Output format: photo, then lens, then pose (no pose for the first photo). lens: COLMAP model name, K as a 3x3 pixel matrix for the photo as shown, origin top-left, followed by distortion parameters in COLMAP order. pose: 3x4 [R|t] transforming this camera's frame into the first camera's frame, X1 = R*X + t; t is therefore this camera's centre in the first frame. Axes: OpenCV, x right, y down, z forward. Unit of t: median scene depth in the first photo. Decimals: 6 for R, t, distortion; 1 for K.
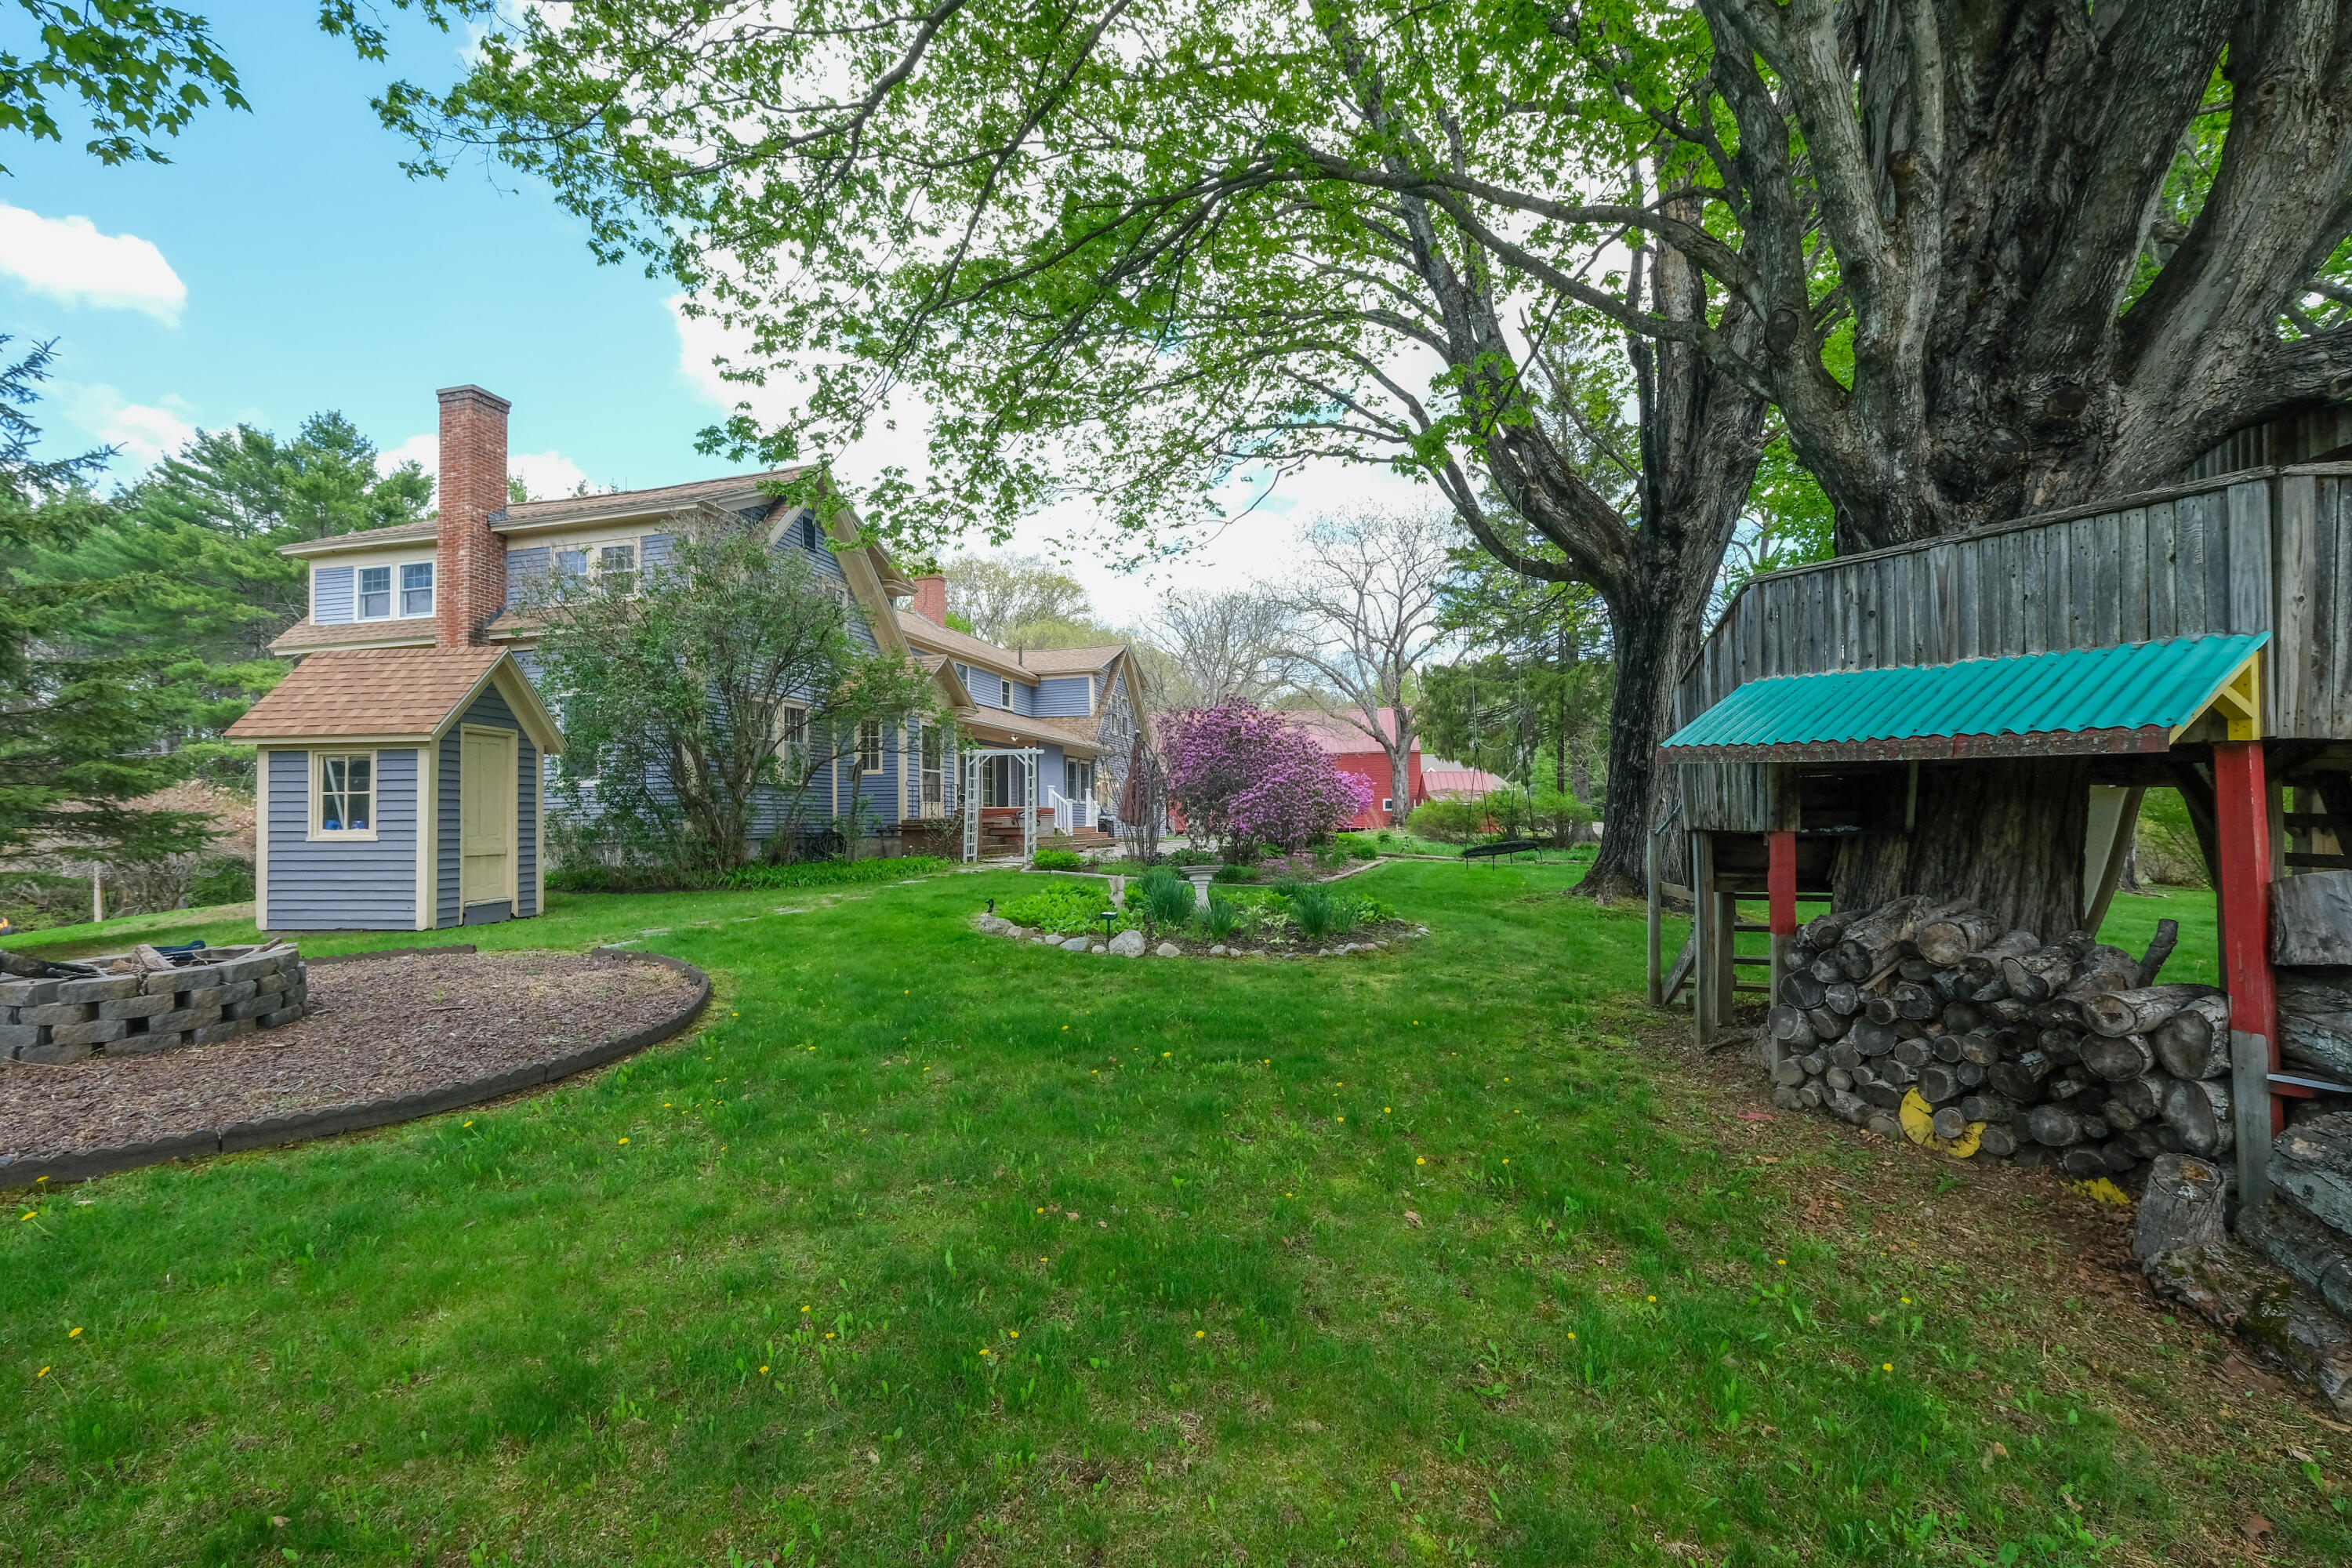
lens RADIAL K [[1033.4, 0, 1187.3], [0, 1033.4, 792.3], [0, 0, 1]] dist [-0.002875, -0.001012]
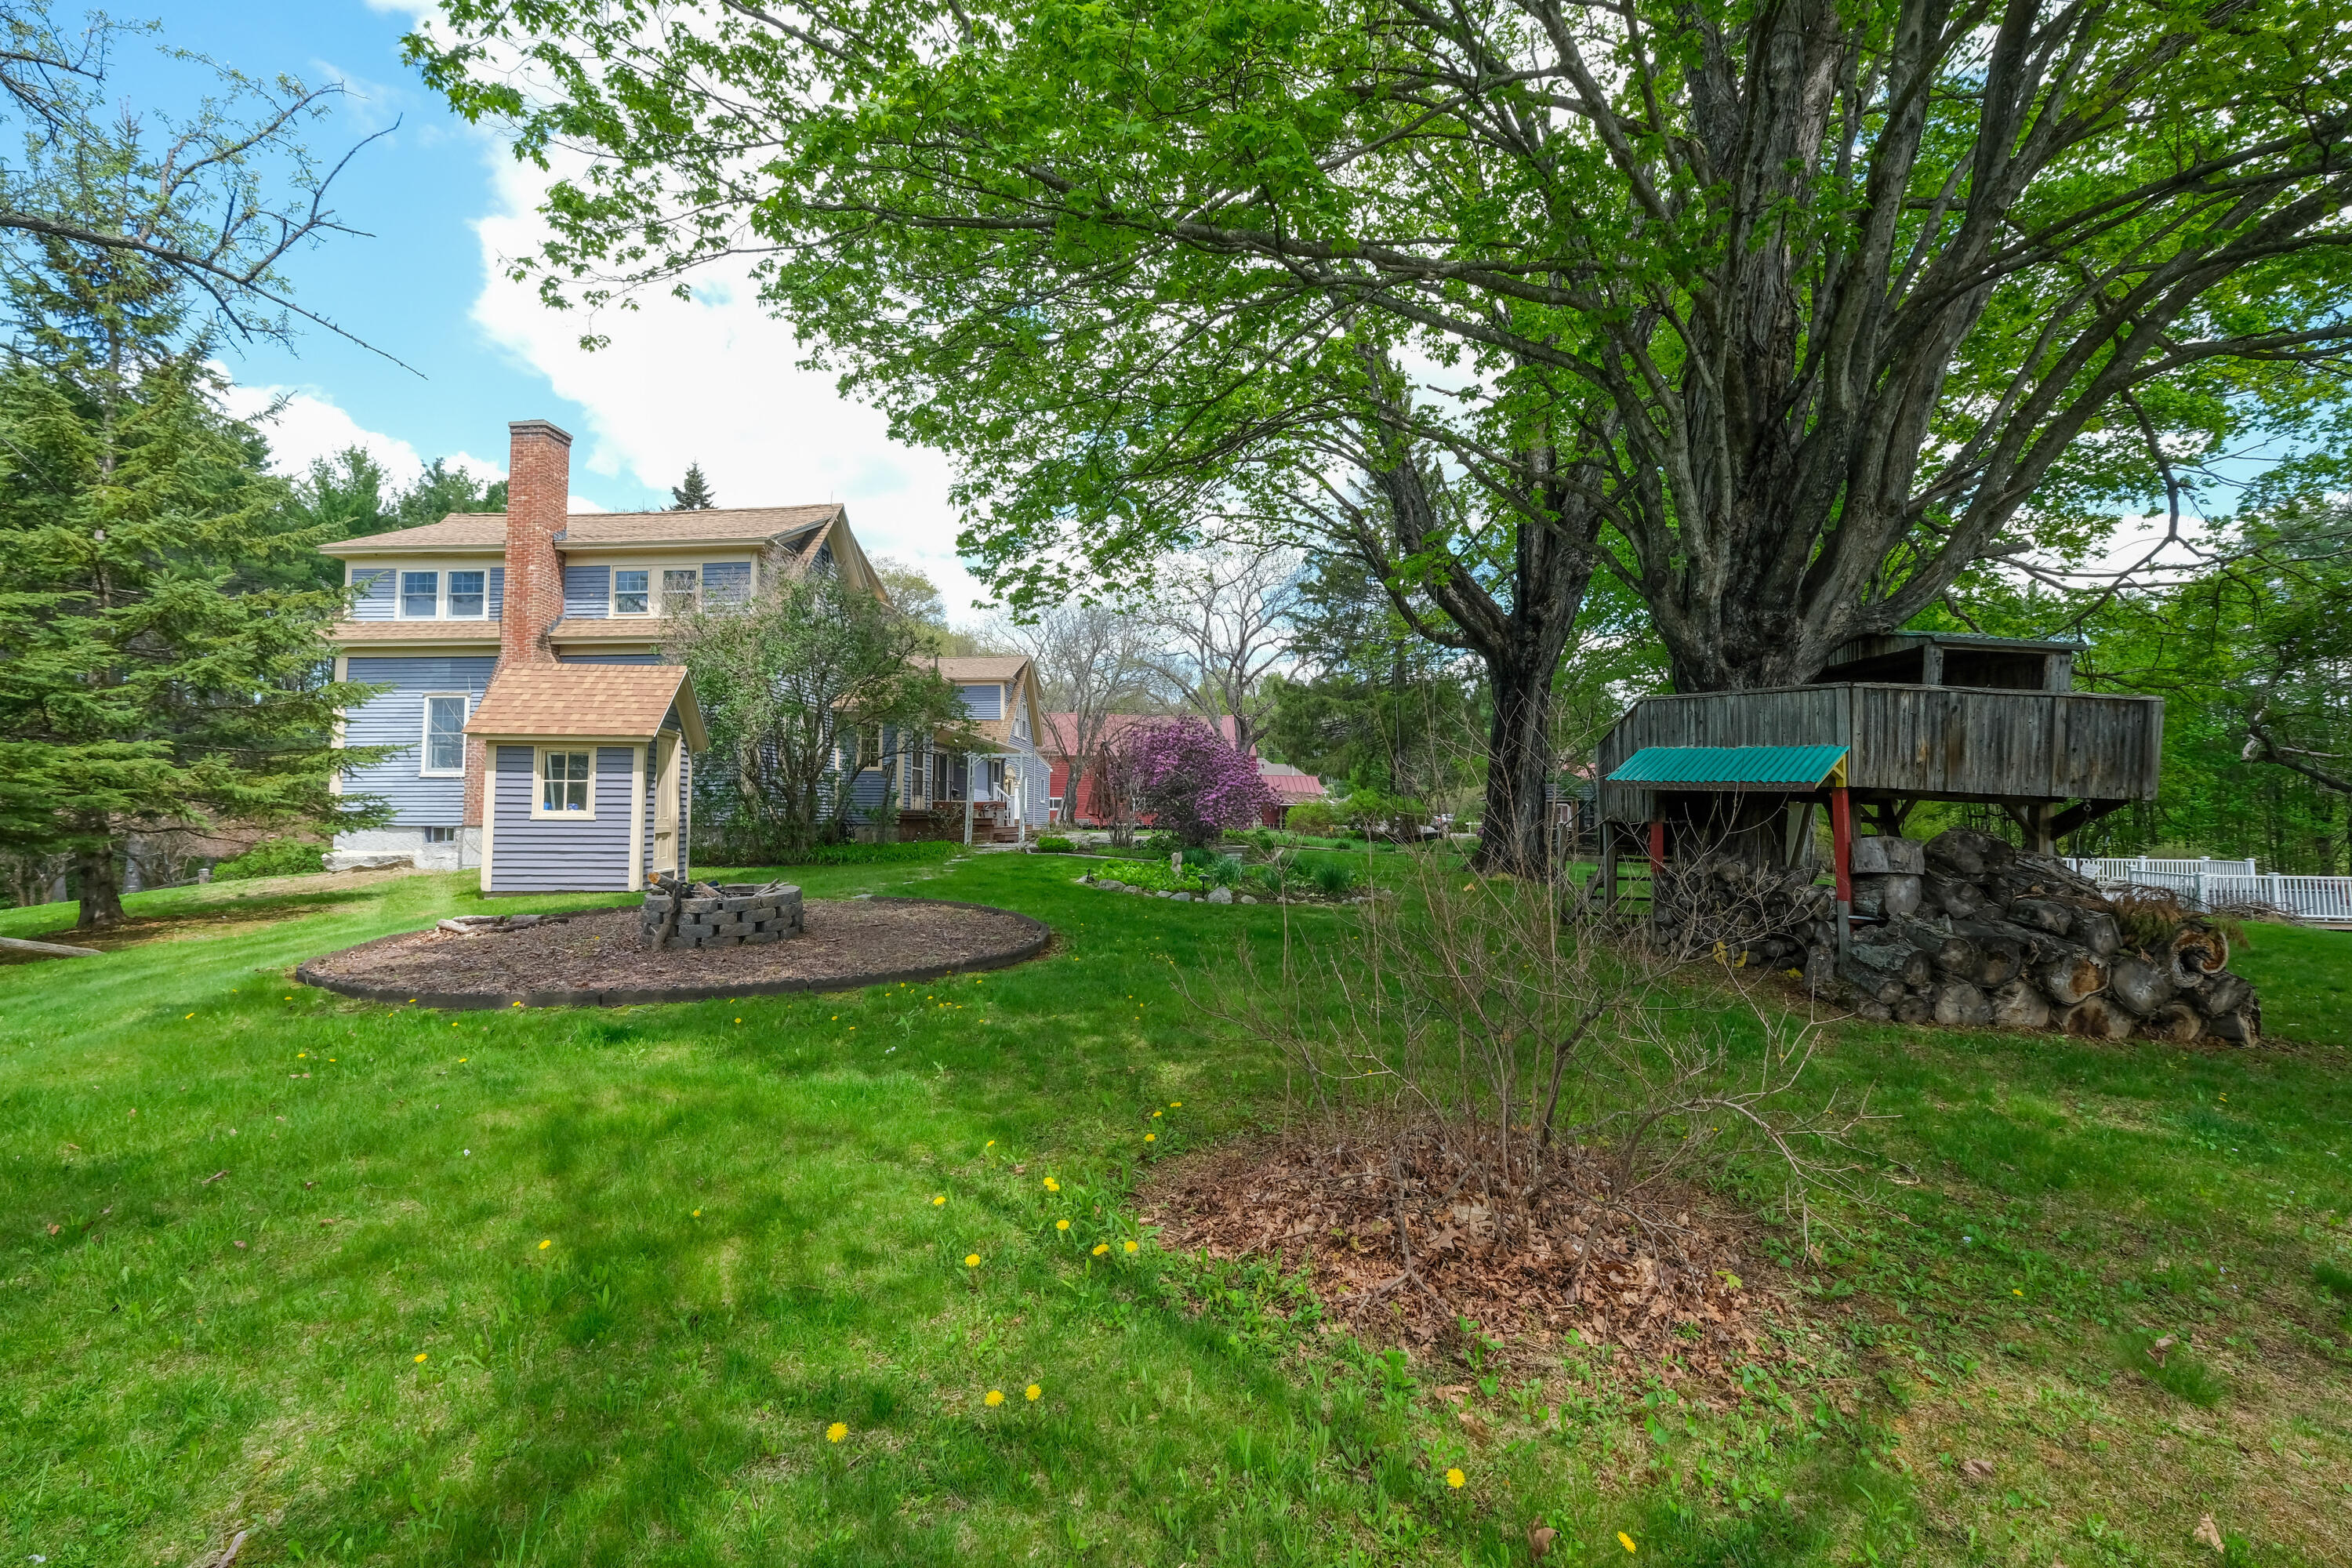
lens RADIAL K [[1033.4, 0, 1177.2], [0, 1033.4, 761.5], [0, 0, 1]] dist [-0.002875, -0.001012]
pose [[0.981880, 0.025147, 0.187828, -0.326892], [-0.020078, 0.999382, -0.028838, -0.001790], [-0.188437, 0.024544, 0.981779, -0.366163]]
